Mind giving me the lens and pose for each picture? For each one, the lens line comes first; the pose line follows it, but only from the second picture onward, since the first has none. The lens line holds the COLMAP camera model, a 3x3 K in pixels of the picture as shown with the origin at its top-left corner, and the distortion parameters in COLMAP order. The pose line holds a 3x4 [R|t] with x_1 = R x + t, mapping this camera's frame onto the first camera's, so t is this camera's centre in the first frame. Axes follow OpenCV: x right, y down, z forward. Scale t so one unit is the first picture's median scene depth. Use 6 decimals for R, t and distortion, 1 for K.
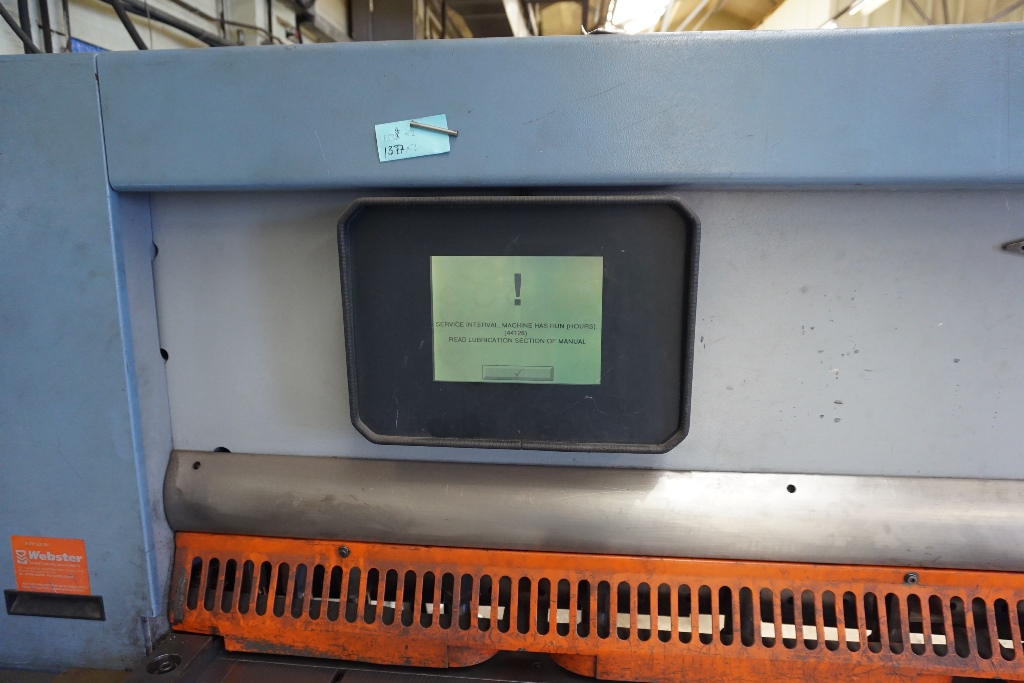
lens RADIAL K [[694.6, 0, 498.5], [0, 694.6, 341.0], [0, 0, 1]] dist [-0.043226, 0.031224]
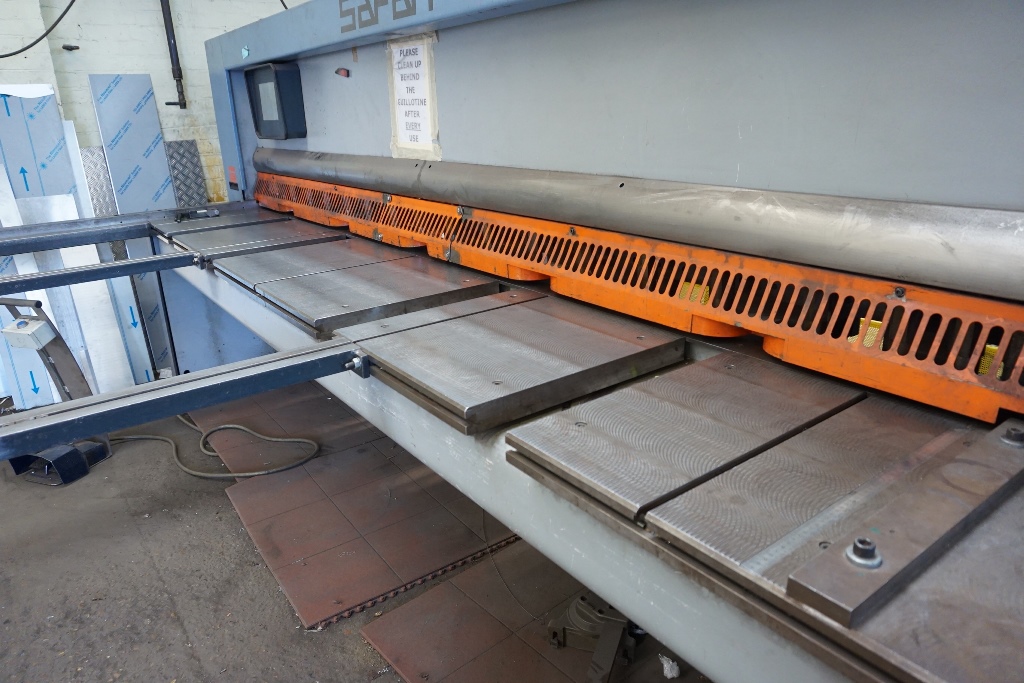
lens RADIAL K [[694.6, 0, 498.5], [0, 694.6, 341.0], [0, 0, 1]] dist [-0.043226, 0.031224]
pose [[0.680954, 0.219022, -0.698807, 3.467988], [-0.104393, 0.973515, 0.203396, 0.318725], [0.724848, -0.065553, 0.685783, -0.662868]]
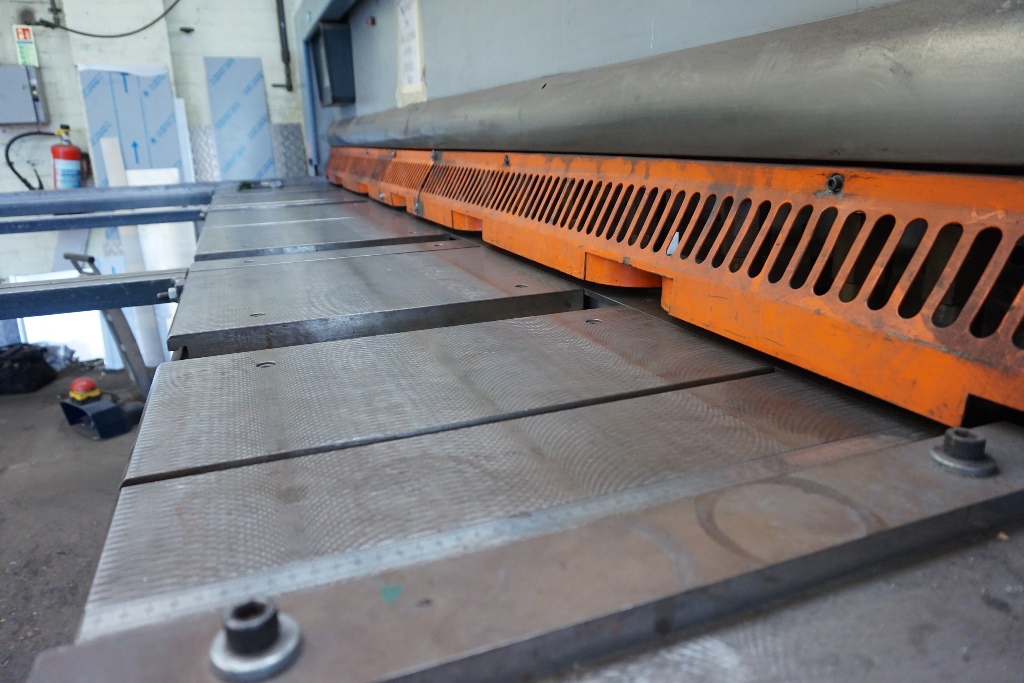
lens RADIAL K [[694.6, 0, 498.5], [0, 694.6, 341.0], [0, 0, 1]] dist [-0.043226, 0.031224]
pose [[0.469051, 0.245109, -0.848477, 3.527305], [-0.141787, 0.969153, 0.201589, 0.465091], [0.871716, 0.025747, 0.489335, 0.080905]]
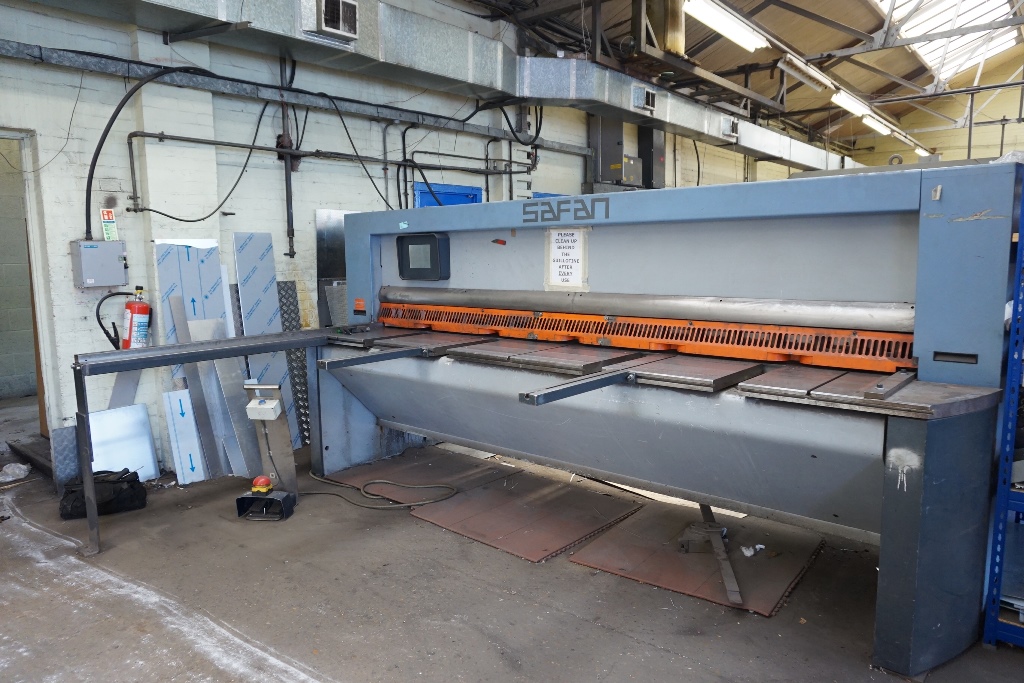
lens RADIAL K [[694.6, 0, 498.5], [0, 694.6, 341.0], [0, 0, 1]] dist [-0.043226, 0.031224]
pose [[0.821910, 0.065163, -0.565878, 3.556585], [-0.096514, 0.995002, -0.025602, 0.693875], [0.561382, 0.075657, 0.824091, -3.029693]]
